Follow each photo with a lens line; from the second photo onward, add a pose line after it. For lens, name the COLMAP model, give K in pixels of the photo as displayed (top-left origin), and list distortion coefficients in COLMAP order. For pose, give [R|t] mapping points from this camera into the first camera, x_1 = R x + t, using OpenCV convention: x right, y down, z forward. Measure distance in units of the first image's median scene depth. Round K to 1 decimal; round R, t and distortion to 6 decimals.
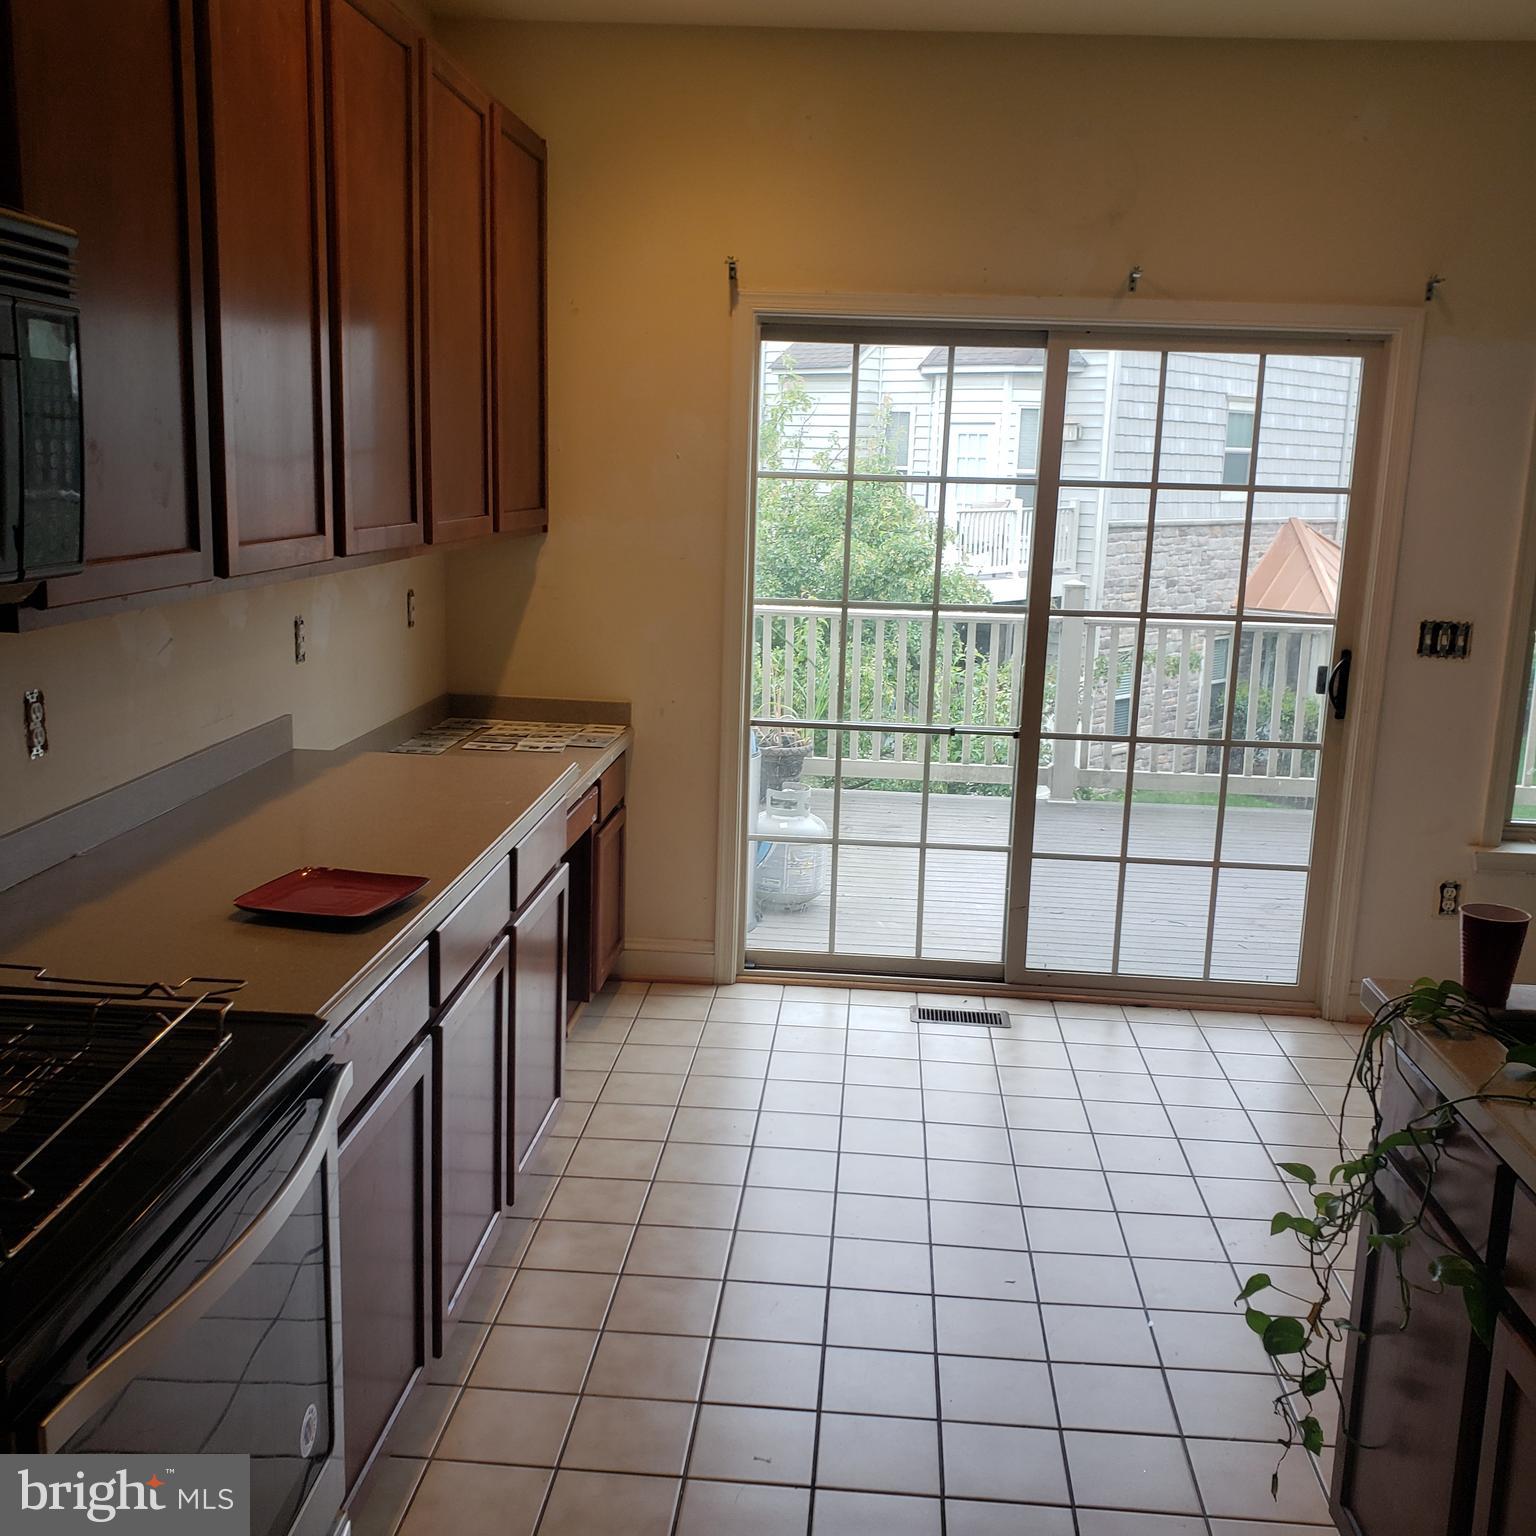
lens RADIAL K [[1494.9, 0, 724.6], [0, 1494.9, 766.1], [0, 0, 1]] dist [0.000913, -0.011310]
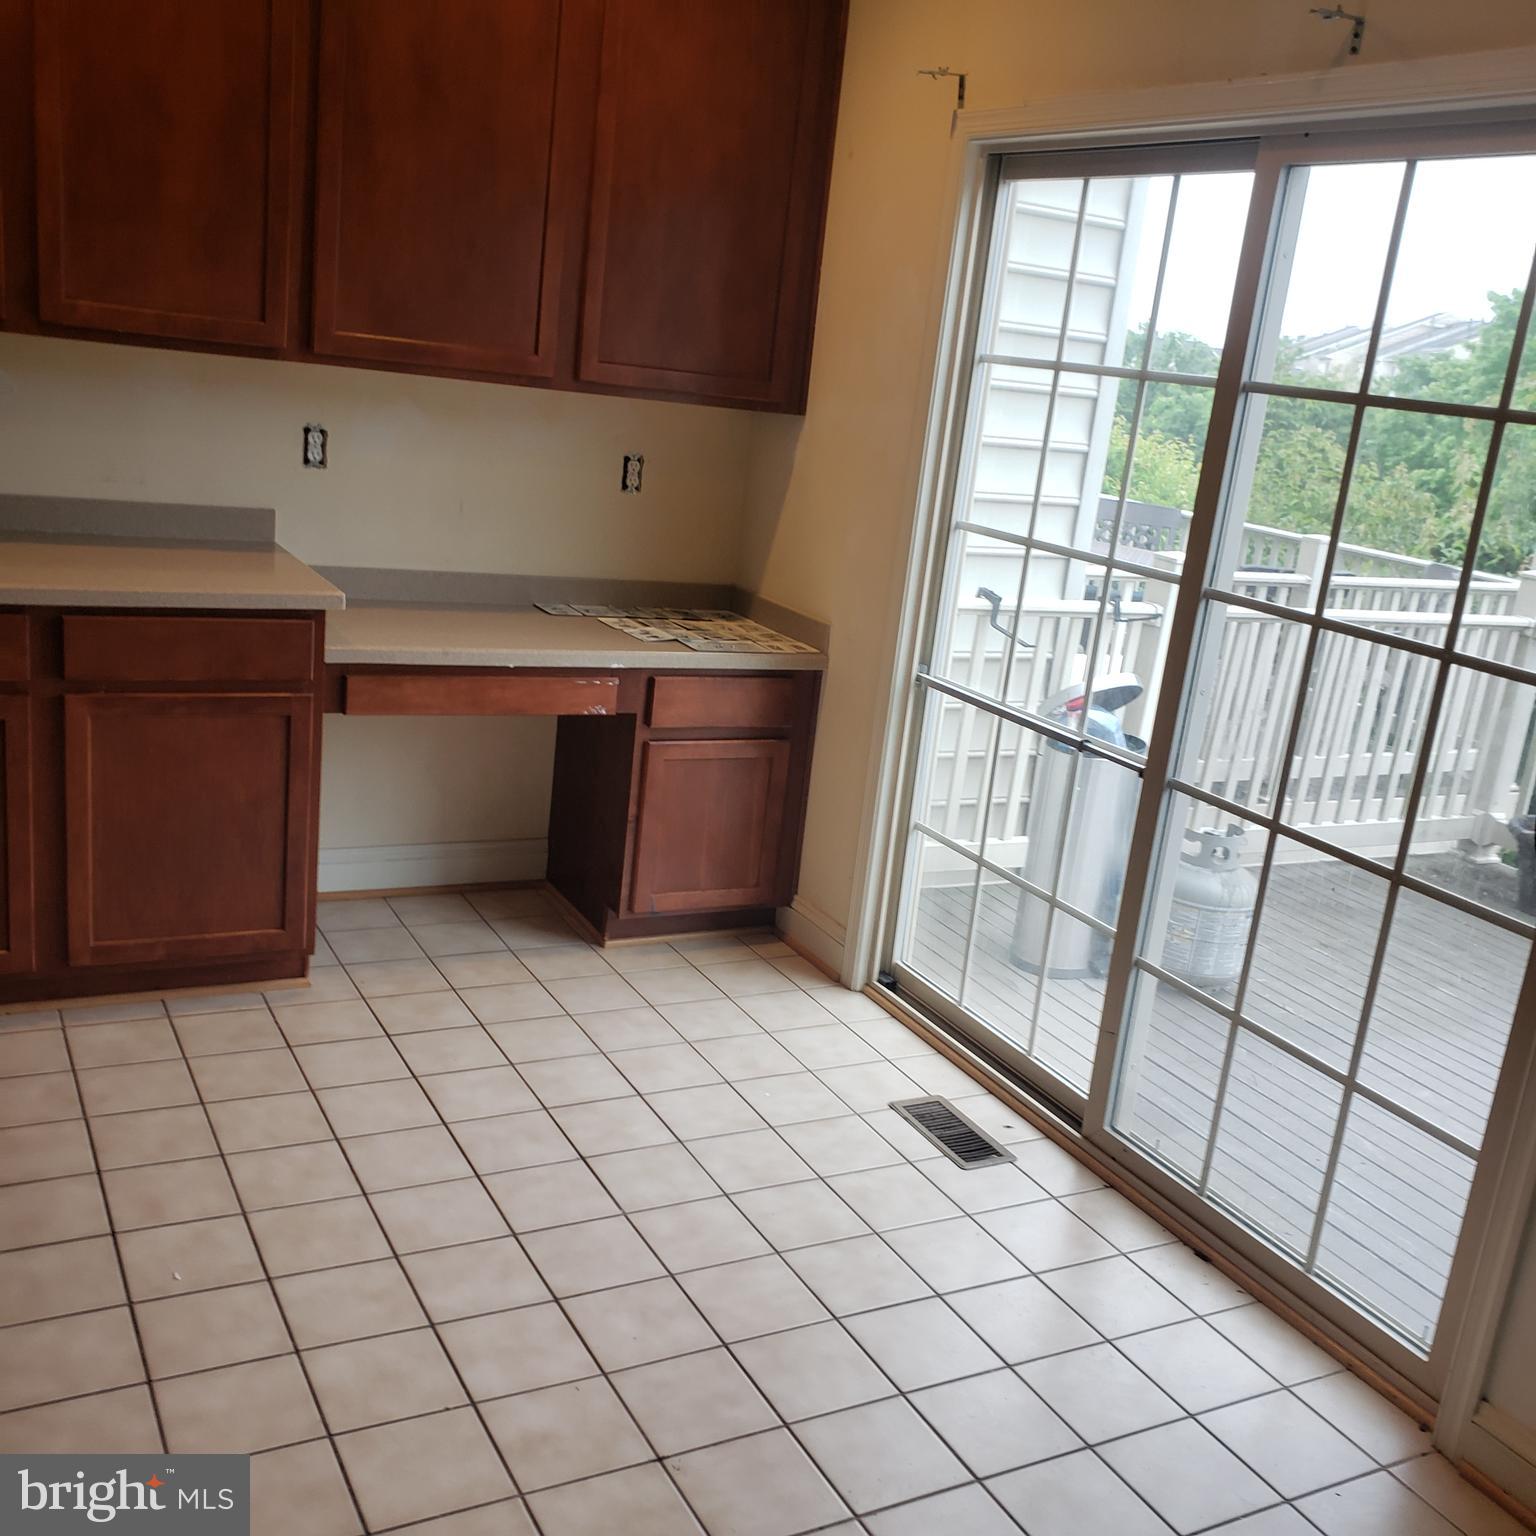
lens RADIAL K [[1563.8, 0, 768.0], [0, 1563.8, 768.0], [0, 0, 1]] dist [0.025973, 0.003164]
pose [[0.567939, 0.248776, -0.784574, 0.662470], [-0.244831, 0.961141, 0.127534, -0.072675], [0.785814, 0.119657, 0.606778, 0.468241]]
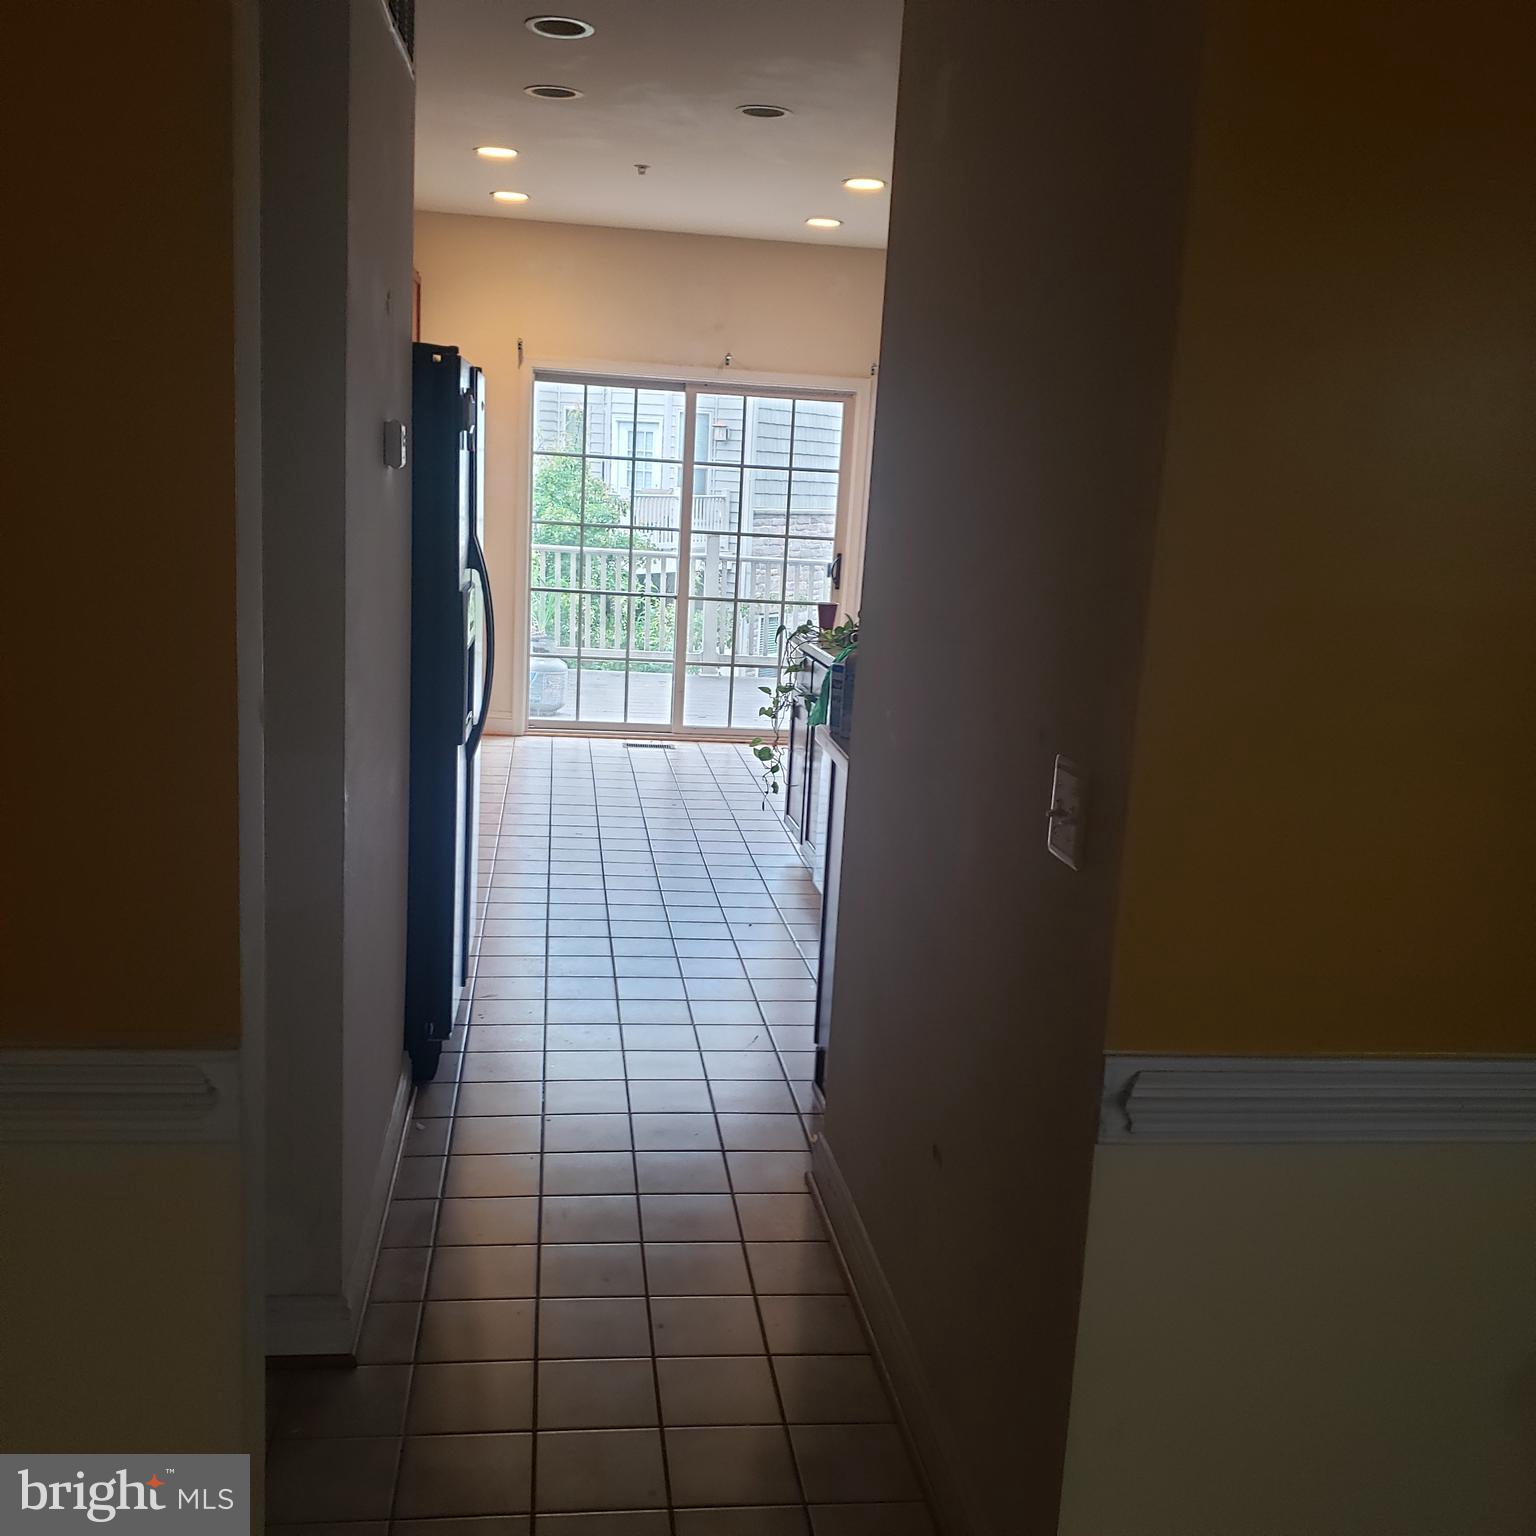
lens RADIAL K [[1563.8, 0, 768.0], [0, 1563.8, 768.0], [0, 0, 1]] dist [0.025973, 0.003164]
pose [[0.970909, -0.020659, 0.238558, -0.168327], [0.022468, 0.999736, -0.004866, 0.210941], [-0.238394, 0.010085, 0.971116, -0.957229]]
